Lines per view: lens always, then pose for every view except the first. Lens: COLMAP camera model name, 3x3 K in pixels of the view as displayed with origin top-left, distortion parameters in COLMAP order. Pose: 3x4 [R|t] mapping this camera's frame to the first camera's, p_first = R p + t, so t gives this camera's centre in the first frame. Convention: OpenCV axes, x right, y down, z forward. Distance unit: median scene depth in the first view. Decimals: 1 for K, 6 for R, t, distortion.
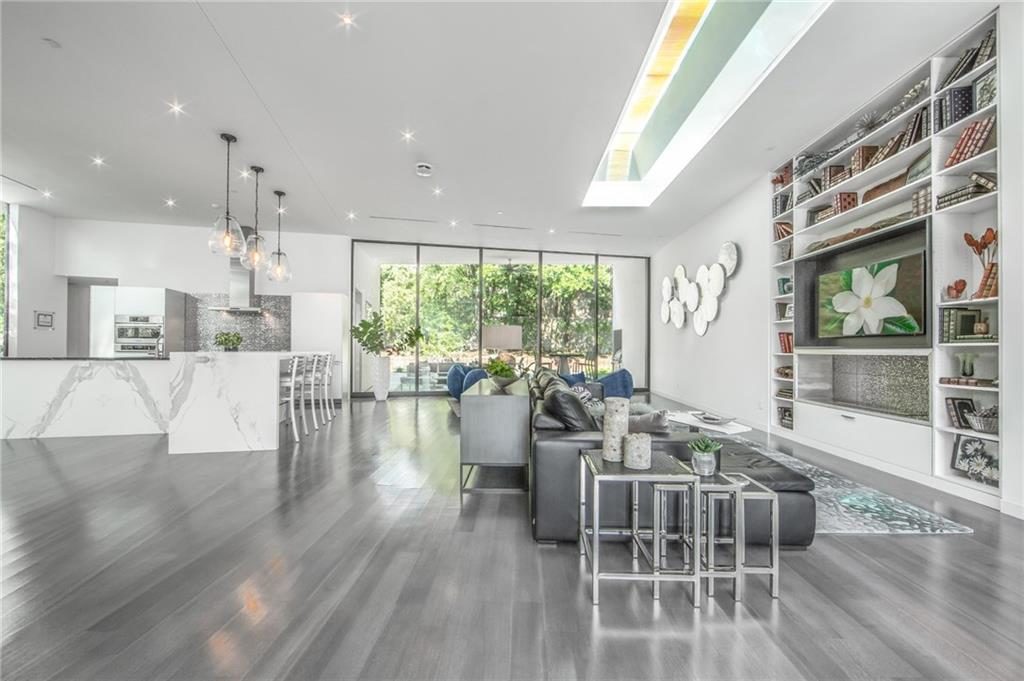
lens RADIAL K [[404.5, 0, 512.1], [0, 404.5, 345.7], [0, 0, 1]] dist [0.000095, -0.000002]
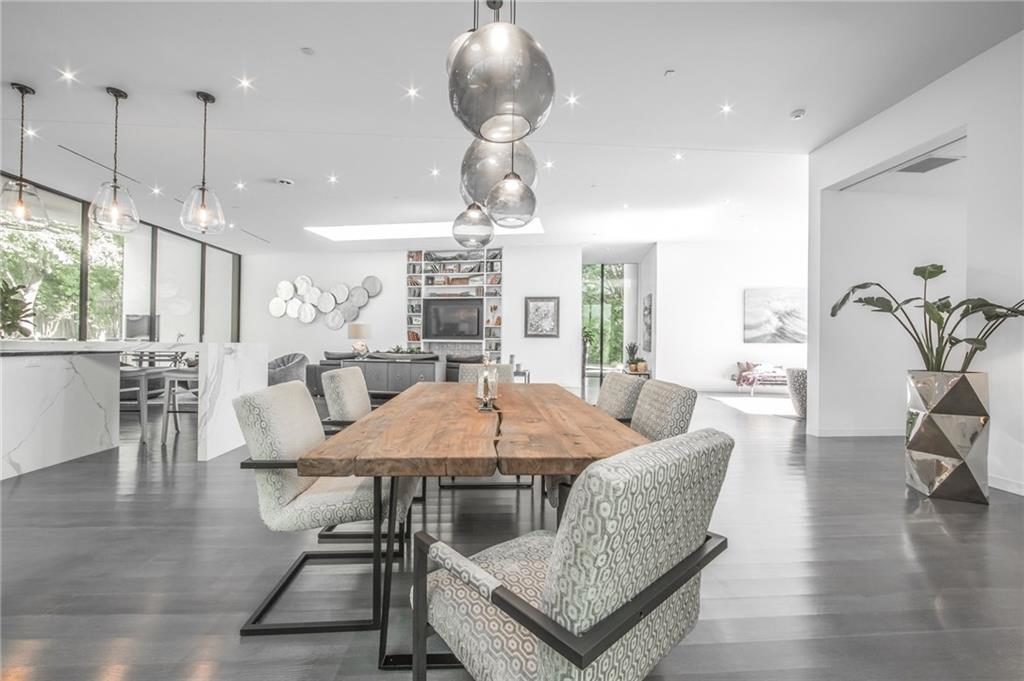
lens RADIAL K [[402.0, 0, 512.0], [0, 402.0, 340.5], [0, 0, 1]] dist [-0.020442, -0.000075]
pose [[0.152536, -0.001817, 0.988296, -0.909602], [-0.018246, 0.999823, 0.004654, -0.003157], [-0.988130, -0.018742, 0.152476, 0.131228]]
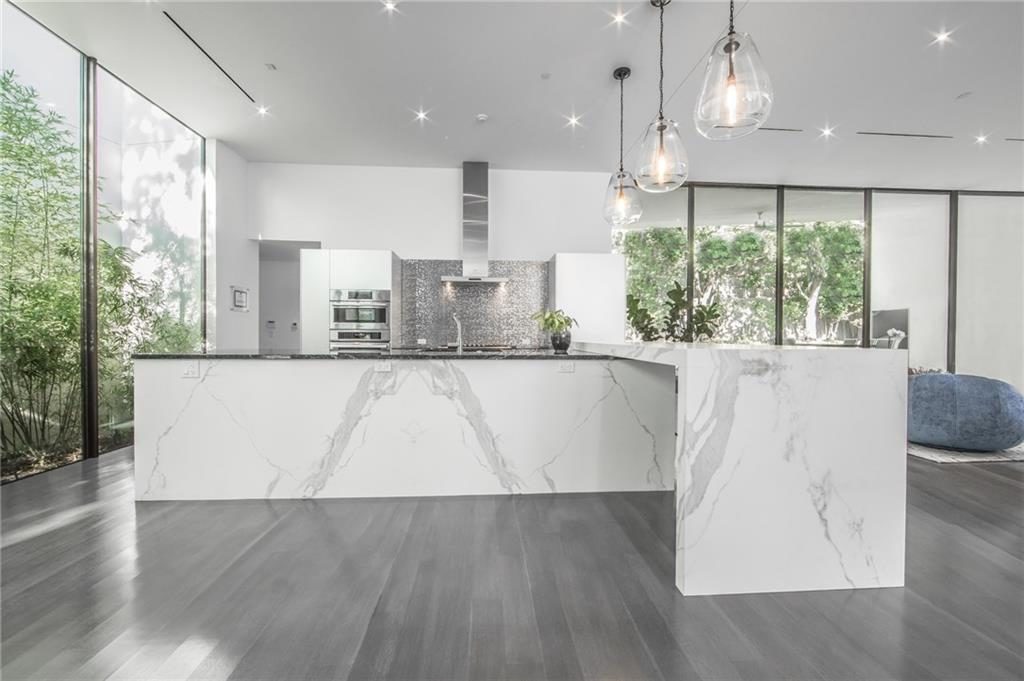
lens RADIAL K [[421.7, 0, 515.1], [0, 421.7, 337.8], [0, 0, 1]] dist [-0.009154, 0.000192]
pose [[0.988426, -0.000511, -0.151705, -0.546802], [0.002490, 0.999914, 0.012856, -0.000553], [0.151686, -0.013084, 0.988342, 0.317853]]
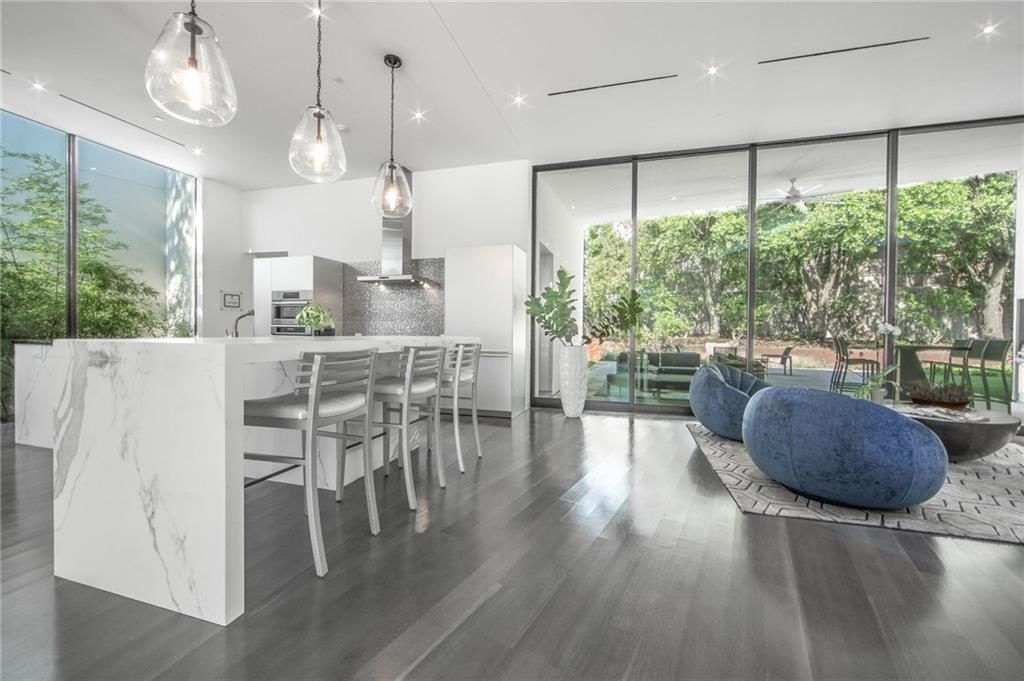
lens RADIAL K [[408.0, 0, 515.1], [0, 408.0, 335.7], [0, 0, 1]] dist [-0.011723, 0.000246]
pose [[0.876640, 0.008803, -0.481066, -0.124220], [-0.001791, 0.999885, 0.015033, 0.002938], [0.481143, -0.012317, 0.876555, 0.495070]]
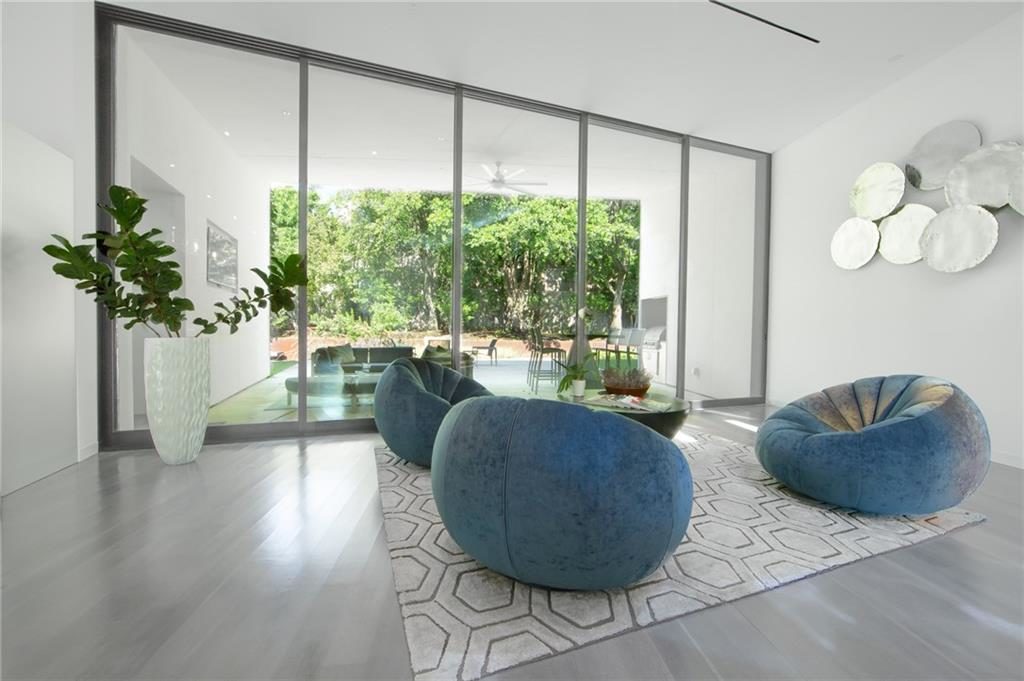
lens RADIAL K [[401.8, 0, 512.0], [0, 401.8, 340.5], [0, 0, 1]] dist [0.000192, 0.000023]
pose [[0.990572, 0.003571, 0.136947, -0.104933], [-0.008179, 0.999419, 0.033095, 0.019014], [-0.136749, -0.033903, 0.990025, 0.738494]]
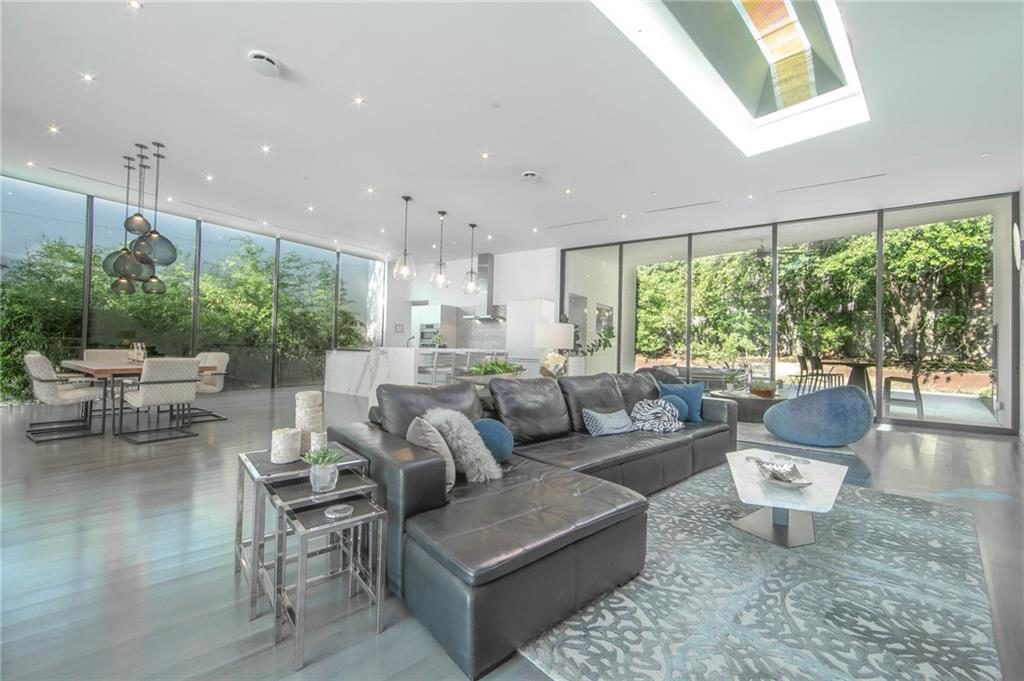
lens RADIAL K [[404.5, 0, 512.1], [0, 404.5, 345.7], [0, 0, 1]] dist [0.000095, -0.000002]
pose [[0.696044, 0.010382, -0.717924, 0.371999], [-0.015791, 0.999875, -0.000850, 0.001932], [0.717826, 0.011928, 0.696121, 0.175297]]
